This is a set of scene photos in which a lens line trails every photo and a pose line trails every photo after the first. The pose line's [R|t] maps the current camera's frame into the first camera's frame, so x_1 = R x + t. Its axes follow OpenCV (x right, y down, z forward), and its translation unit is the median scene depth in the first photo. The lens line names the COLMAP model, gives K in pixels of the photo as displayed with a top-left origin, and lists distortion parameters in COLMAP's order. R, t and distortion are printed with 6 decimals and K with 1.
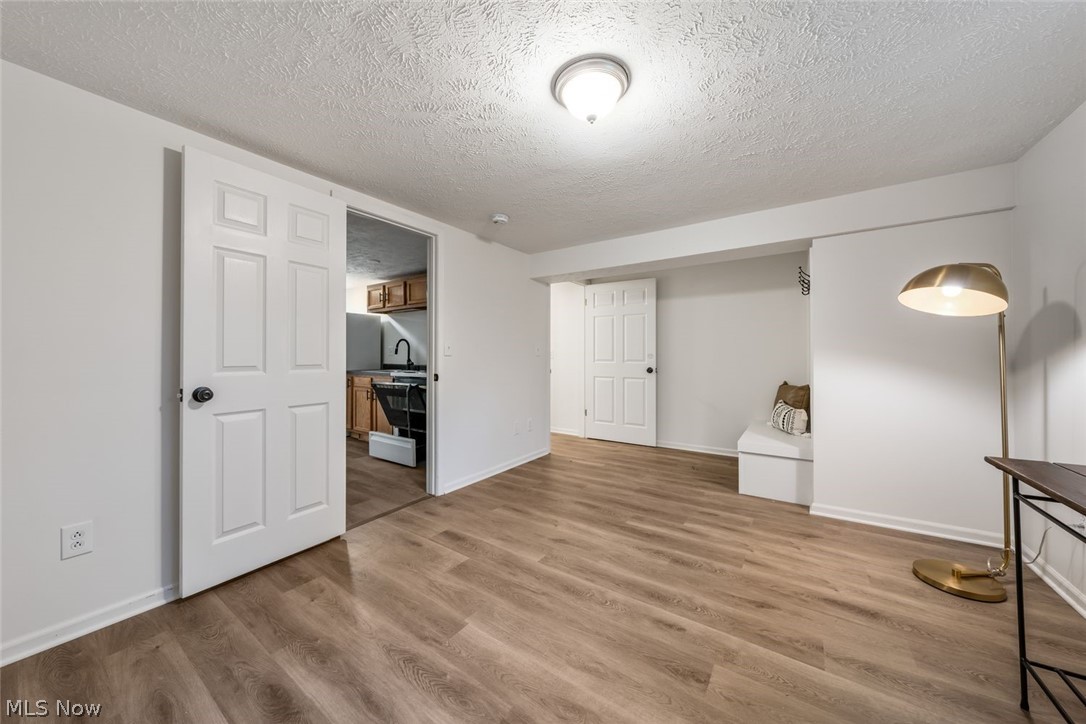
lens RADIAL K [[376.6, 0, 529.3], [0, 376.6, 357.6], [0, 0, 1]] dist [-0.000813, 0.000027]
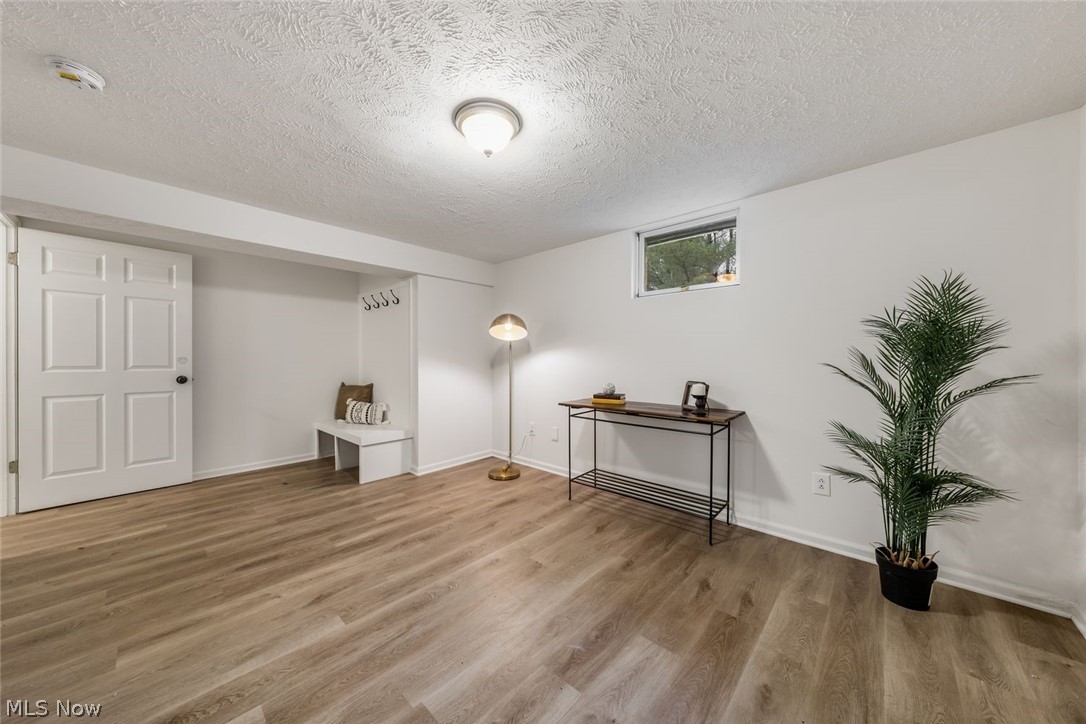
lens RADIAL K [[373.7, 0, 536.6], [0, 373.7, 366.3], [0, 0, 1]] dist [-0.000490, 0.000200]
pose [[0.133986, -0.016734, 0.990842, -0.587715], [0.004588, 0.999857, 0.016266, -0.001987], [-0.990973, 0.002366, 0.134043, 0.435384]]
